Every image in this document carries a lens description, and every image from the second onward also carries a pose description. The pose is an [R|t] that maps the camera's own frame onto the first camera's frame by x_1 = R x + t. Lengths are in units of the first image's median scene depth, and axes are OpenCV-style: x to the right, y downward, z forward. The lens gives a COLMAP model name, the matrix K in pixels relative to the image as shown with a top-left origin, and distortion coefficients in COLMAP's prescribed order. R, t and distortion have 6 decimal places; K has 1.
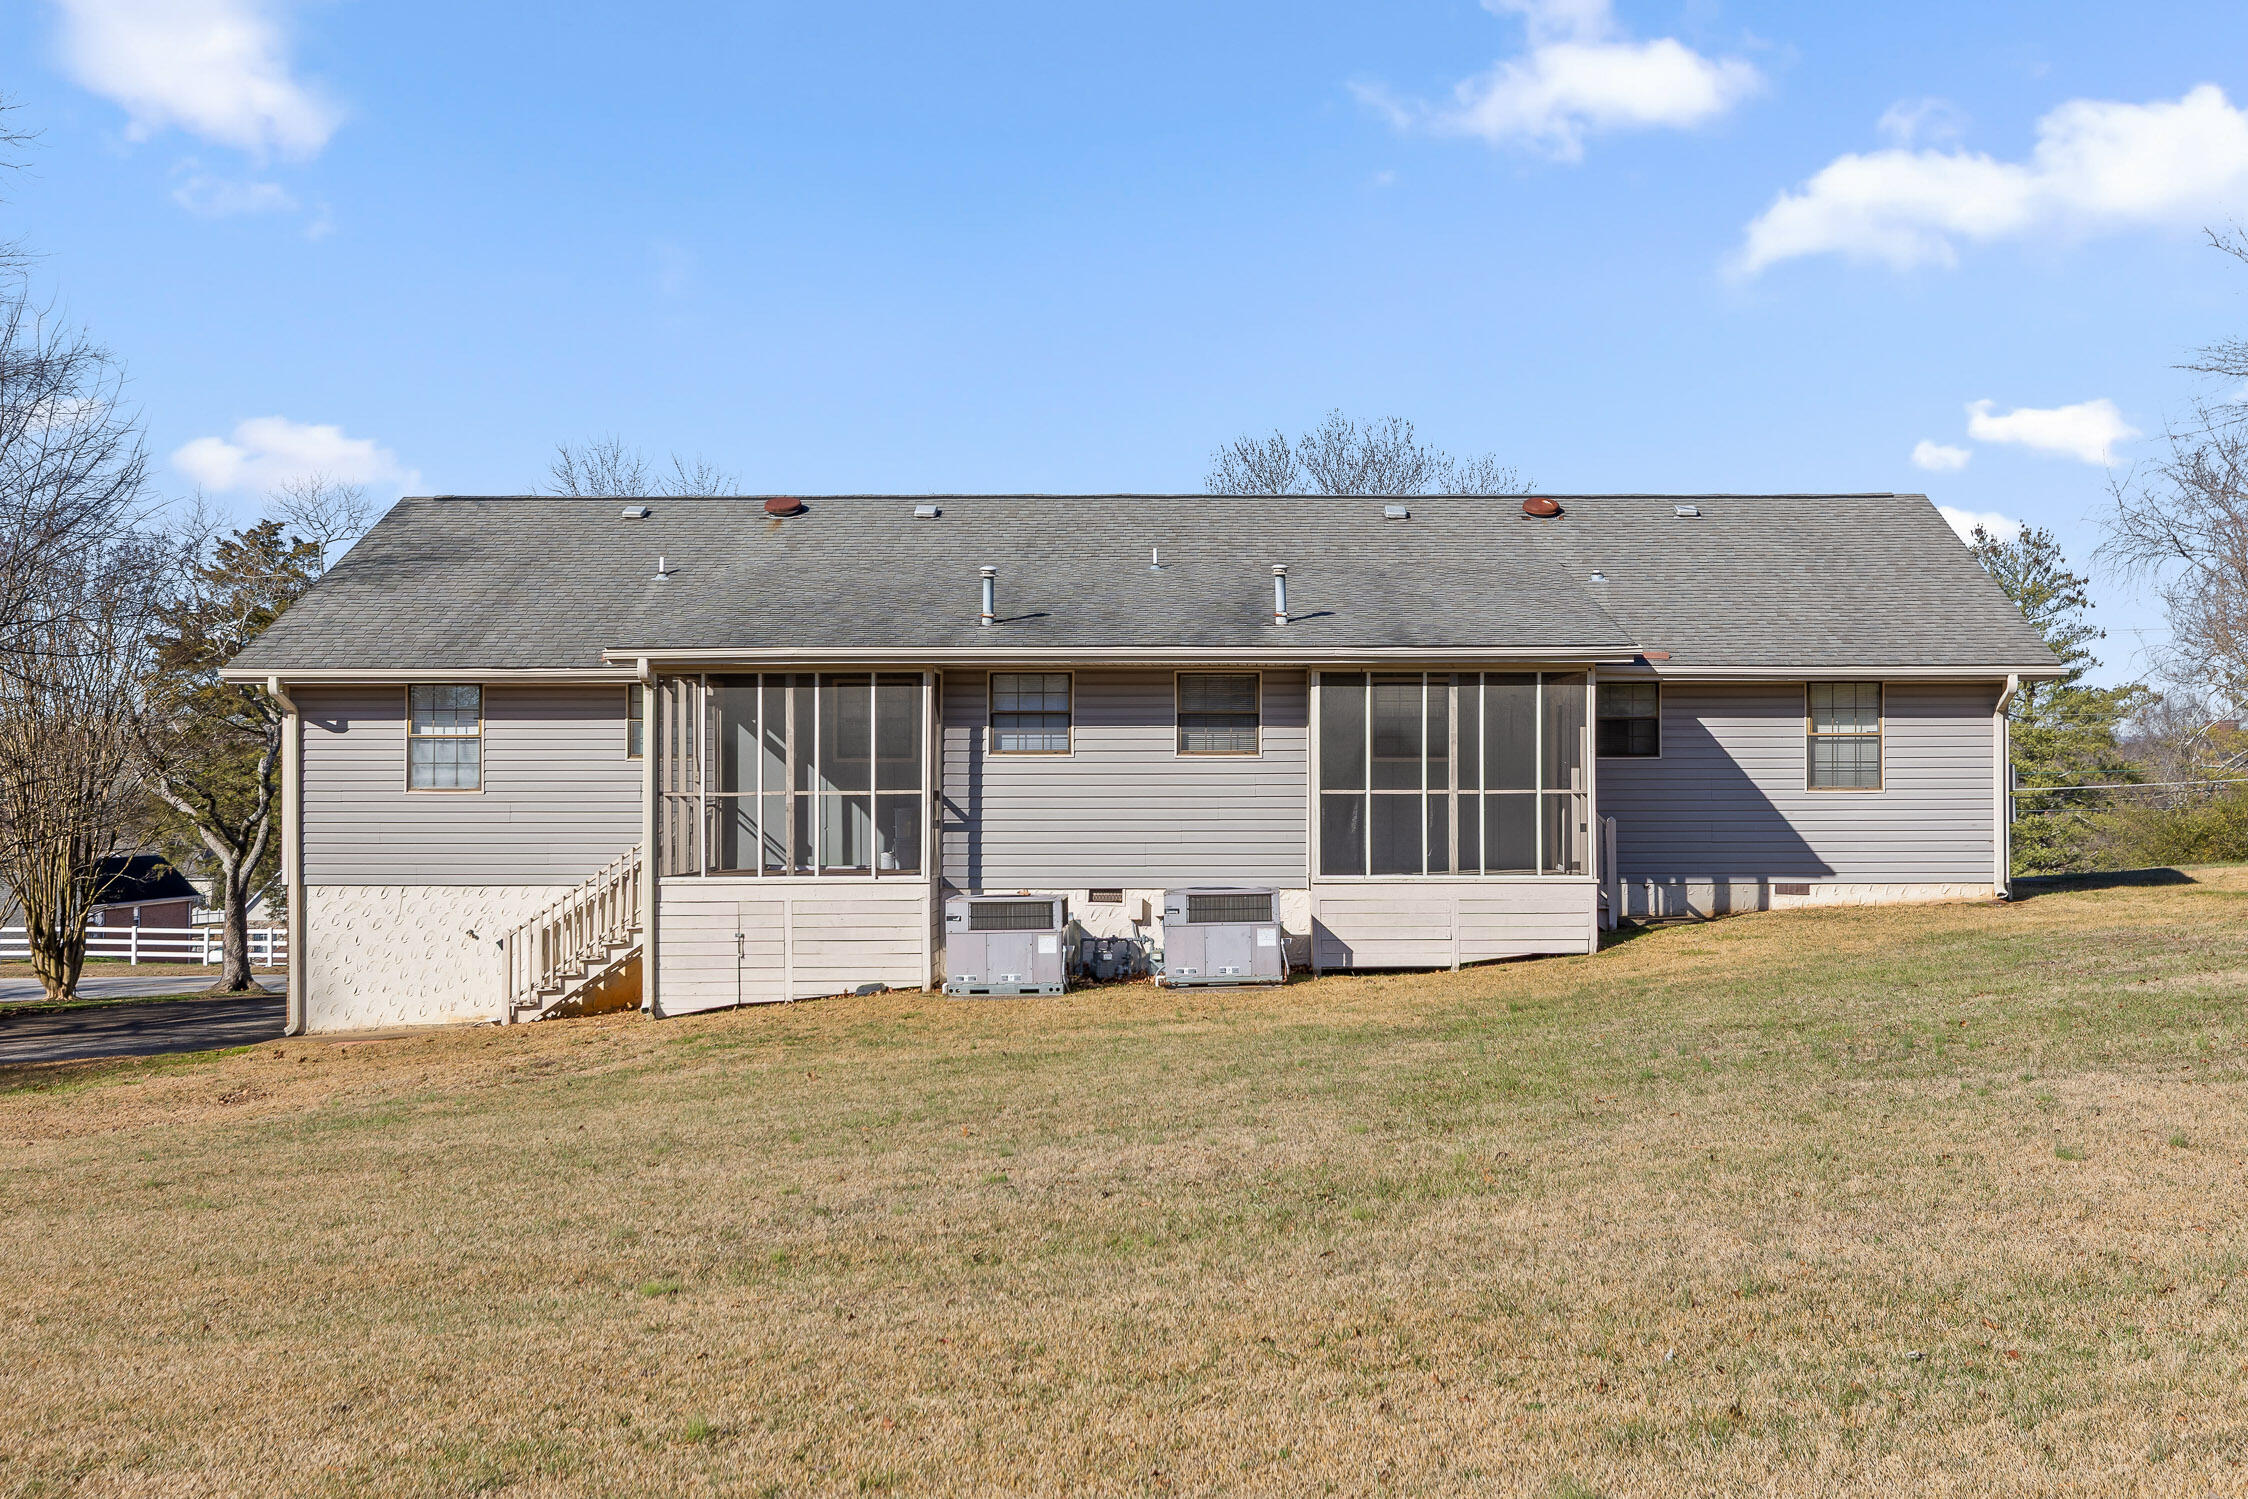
lens RADIAL K [[2184.0, 0, 1133.5], [0, 2184.0, 758.4], [0, 0, 1]] dist [0.012245, 0.000000]
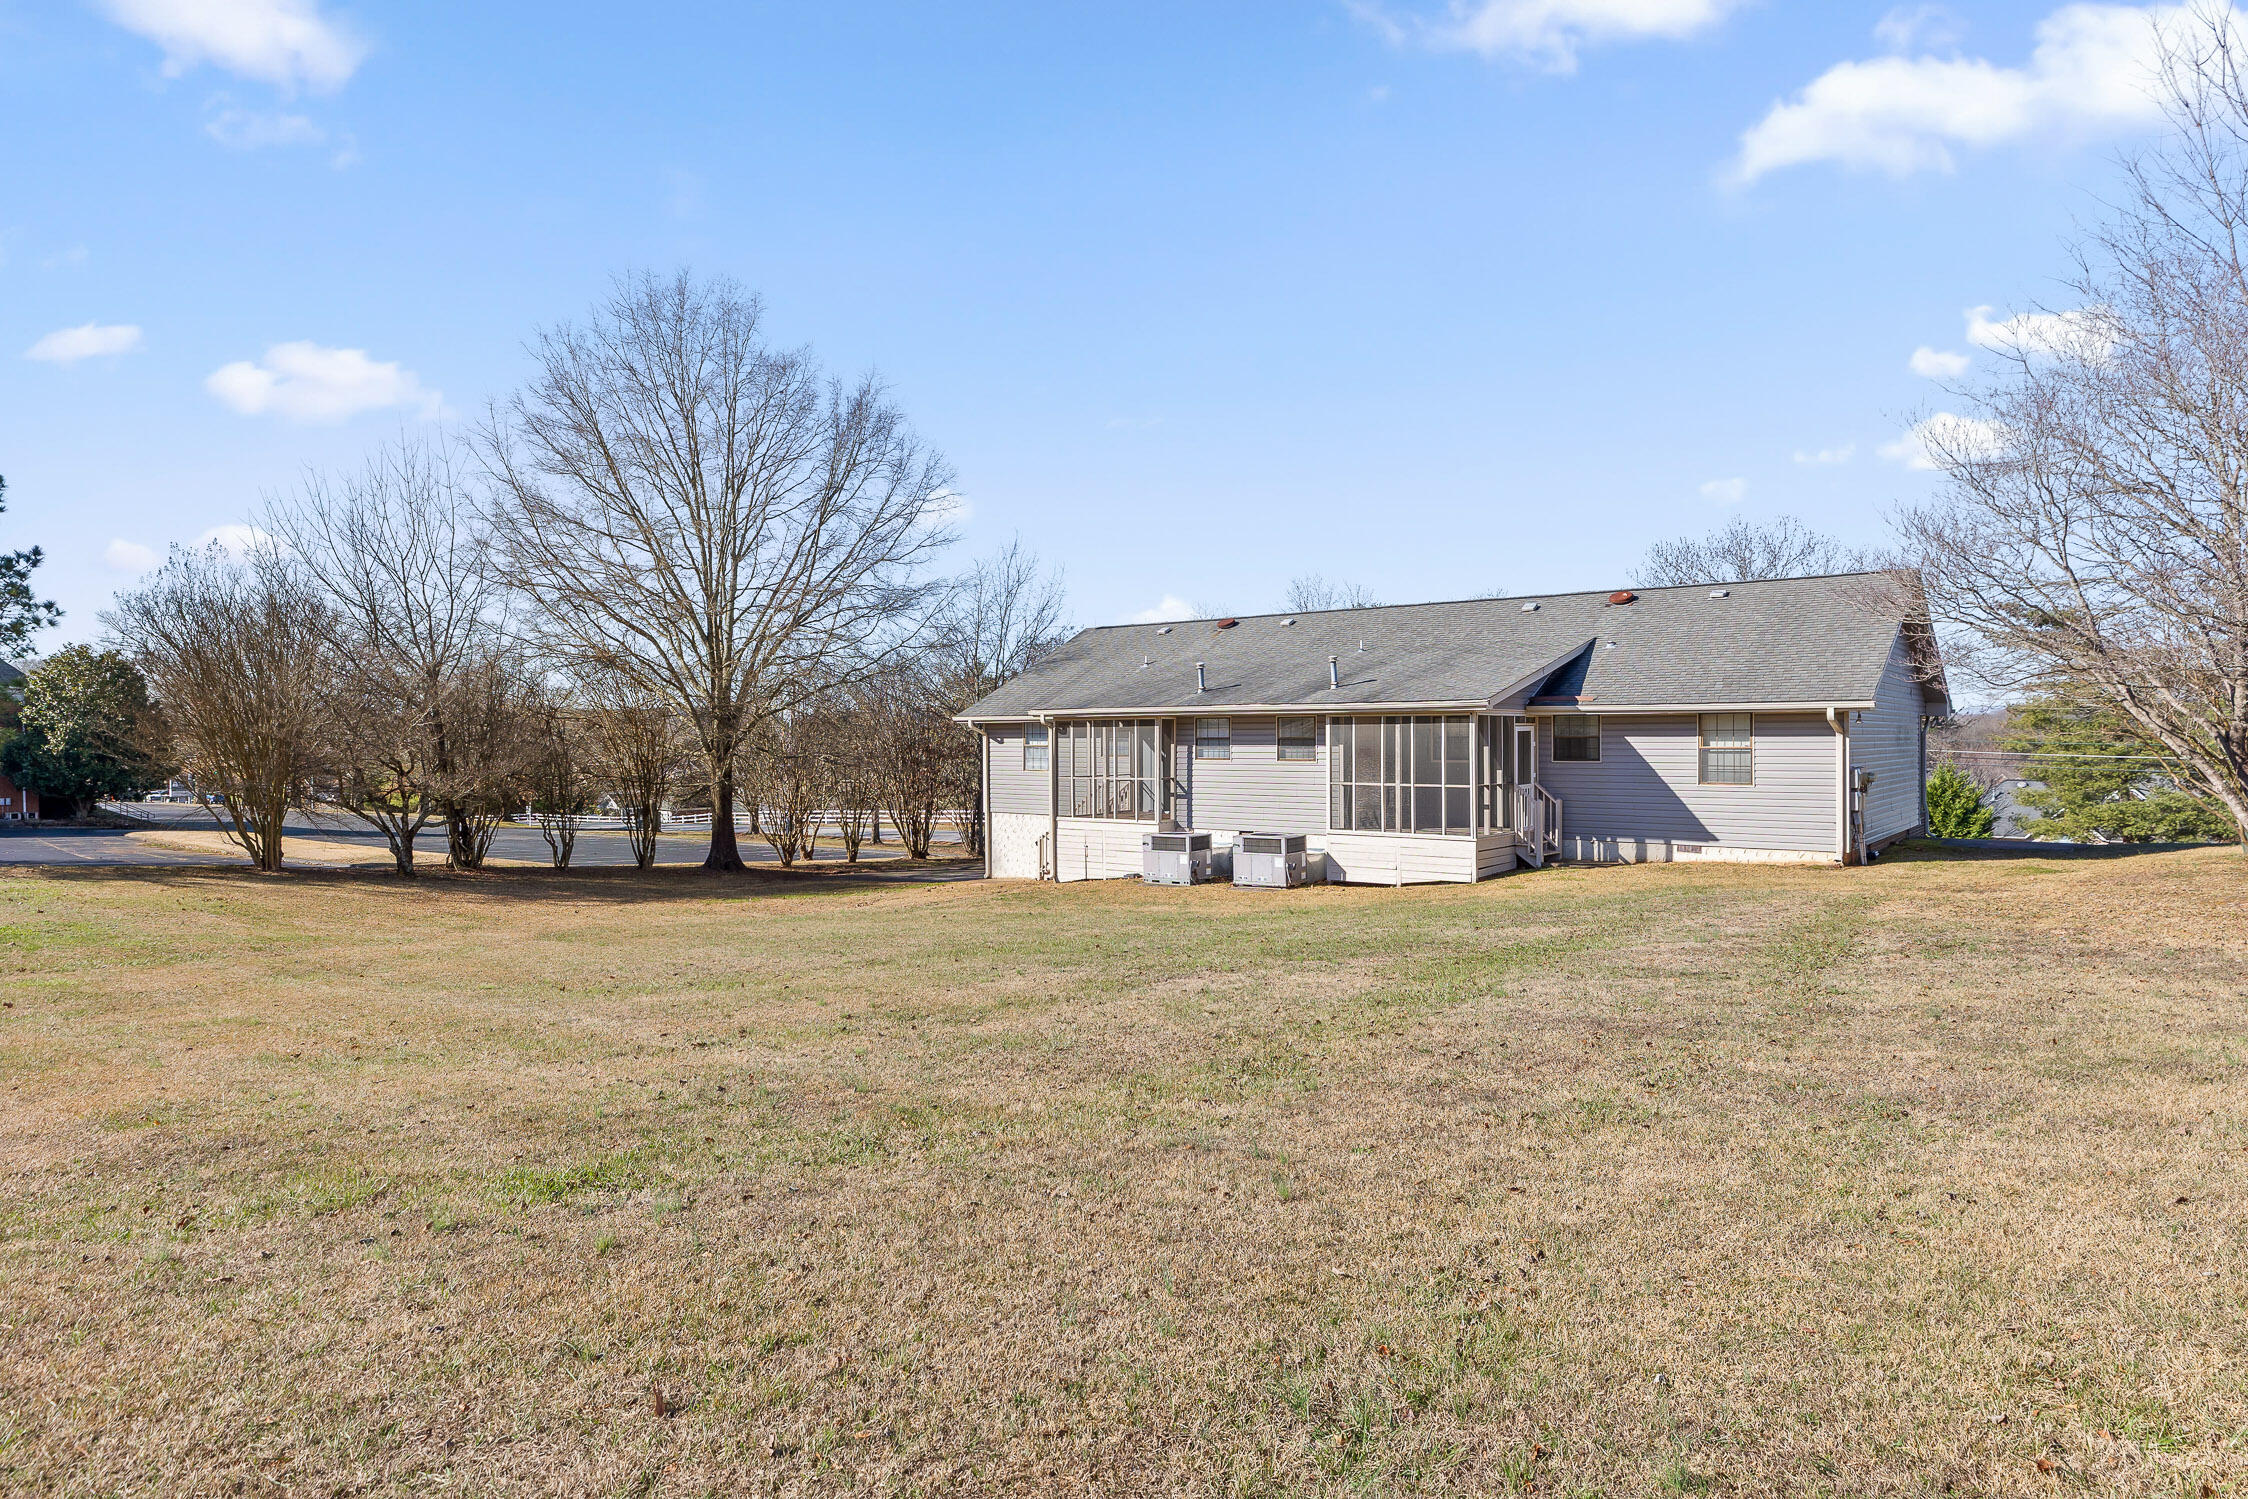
lens RADIAL K [[1260.5, 0, 1122.3], [0, 1260.5, 741.4], [0, 0, 1]] dist [0.005831, 0.000444]
pose [[0.792144, 0.000253, -0.610334, 0.570241], [0.012362, 0.999788, 0.016459, -0.037530], [0.610209, -0.020583, 0.791973, 0.067187]]
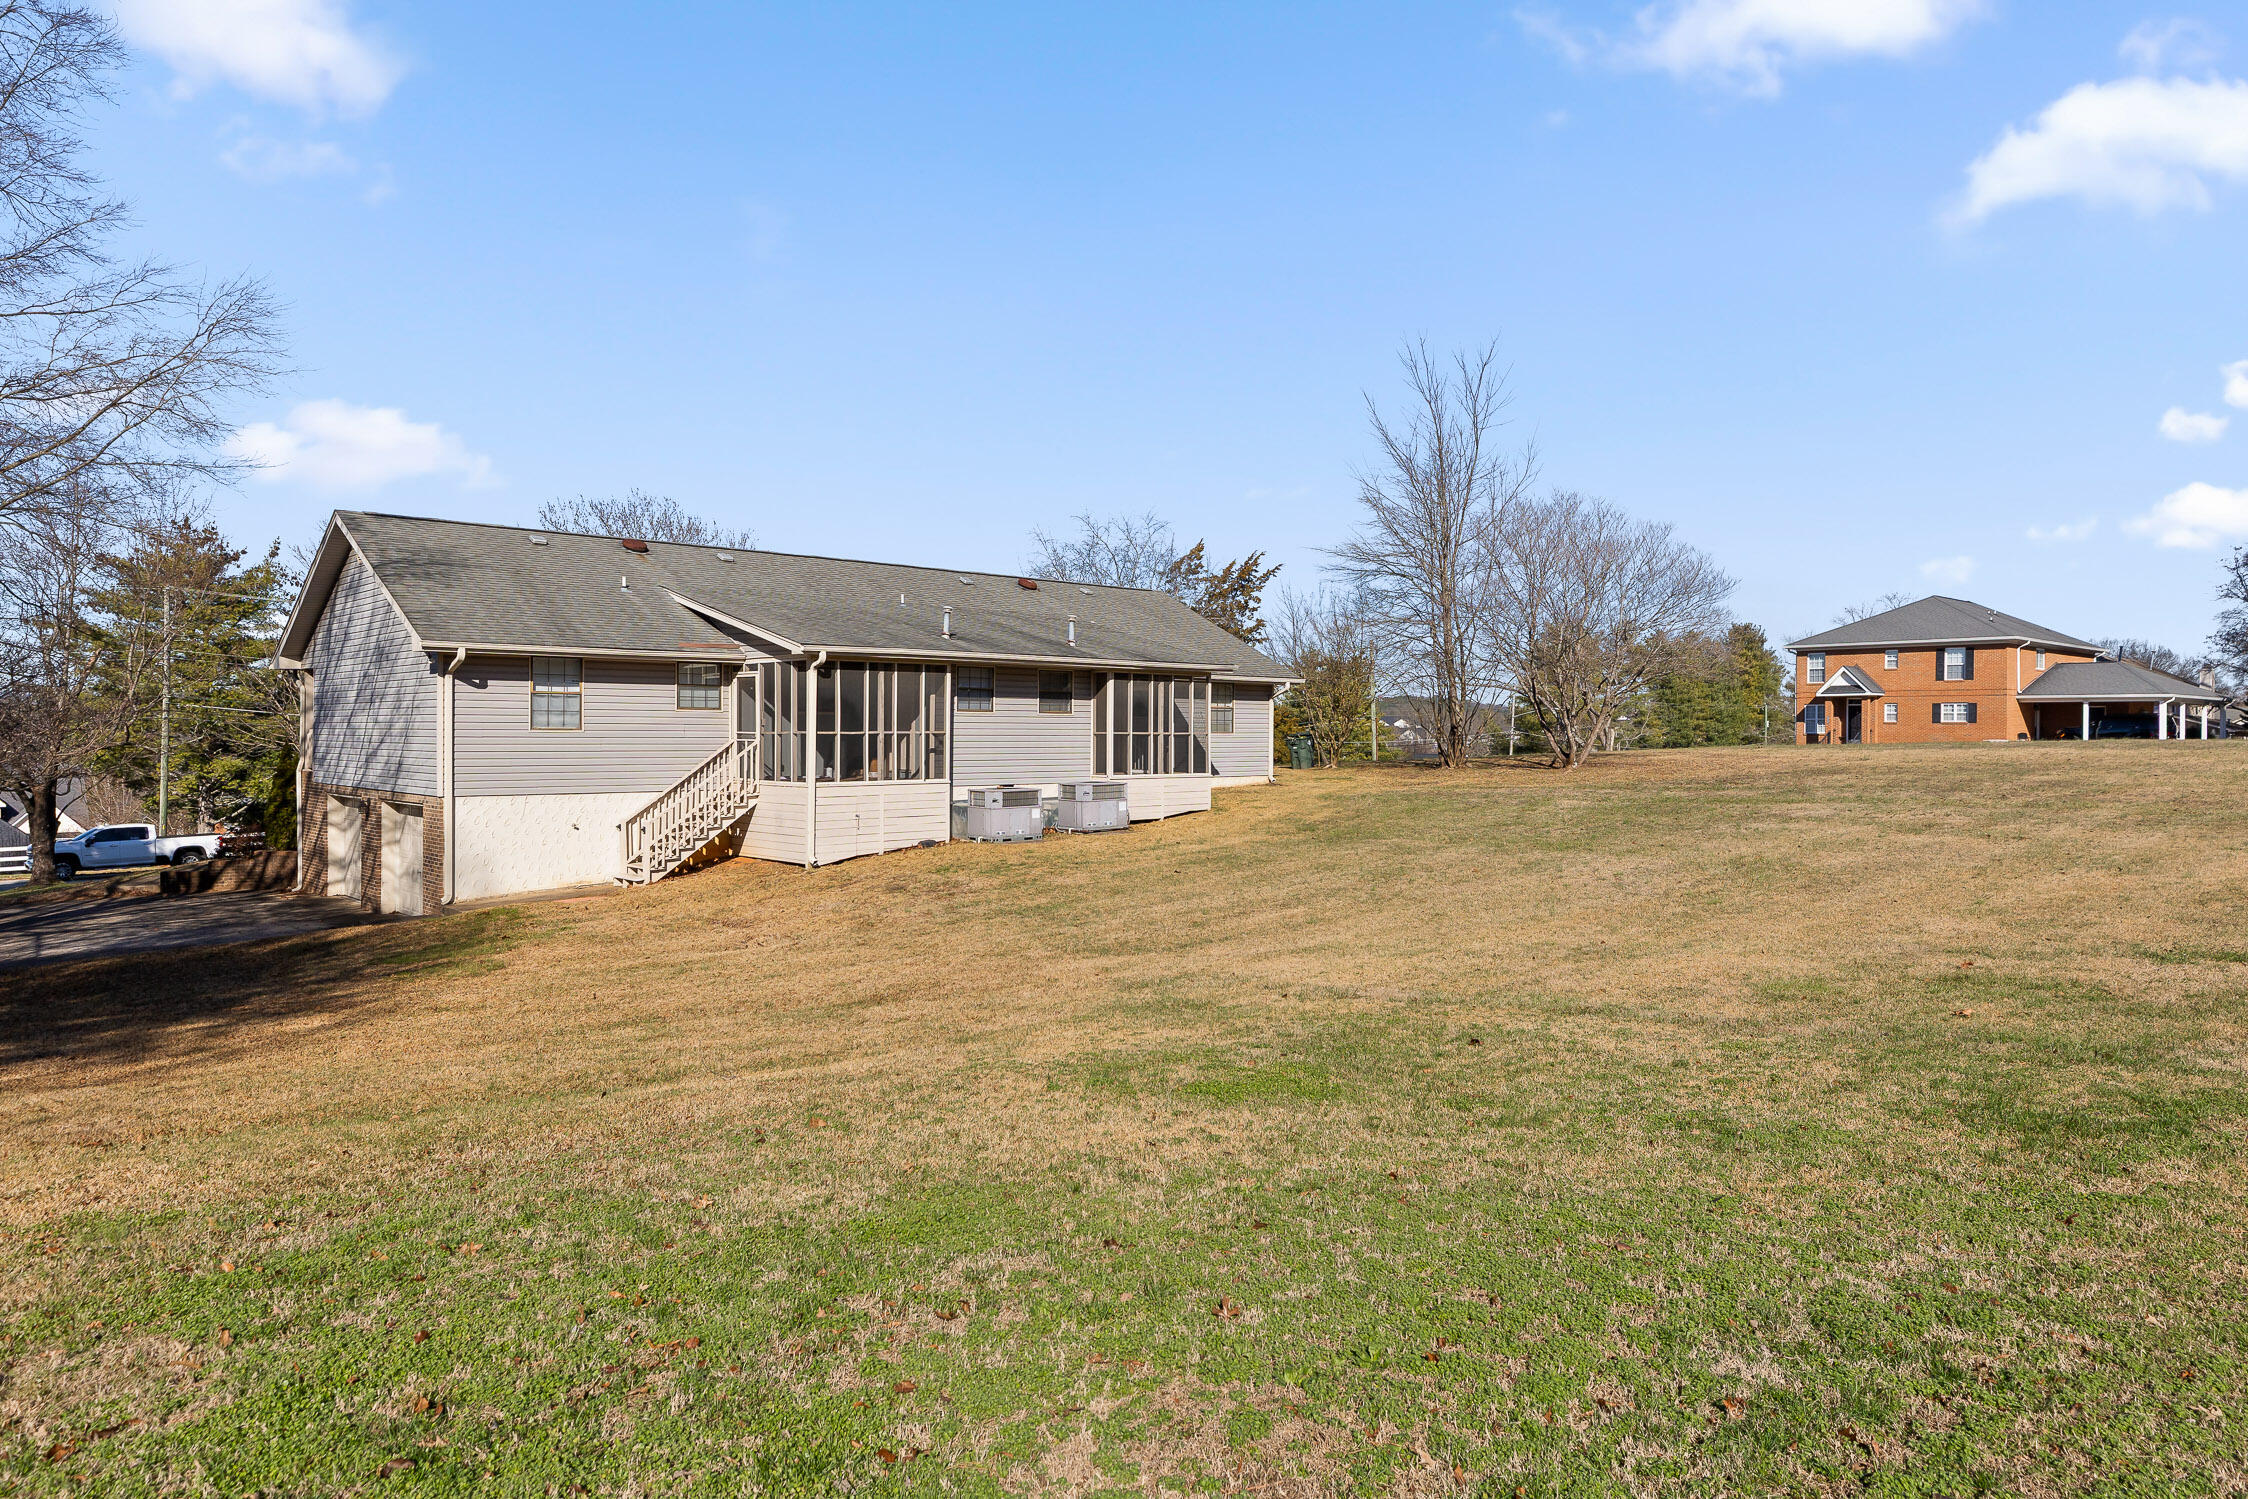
lens RADIAL K [[1480.5, 0, 1117.5], [0, 1480.5, 747.0], [0, 0, 1]] dist [-0.002328, -0.001624]
pose [[0.722990, -0.002337, 0.690855, -0.814403], [-0.015847, 0.999675, 0.019967, 0.000729], [-0.690677, -0.025384, 0.722718, 0.024461]]
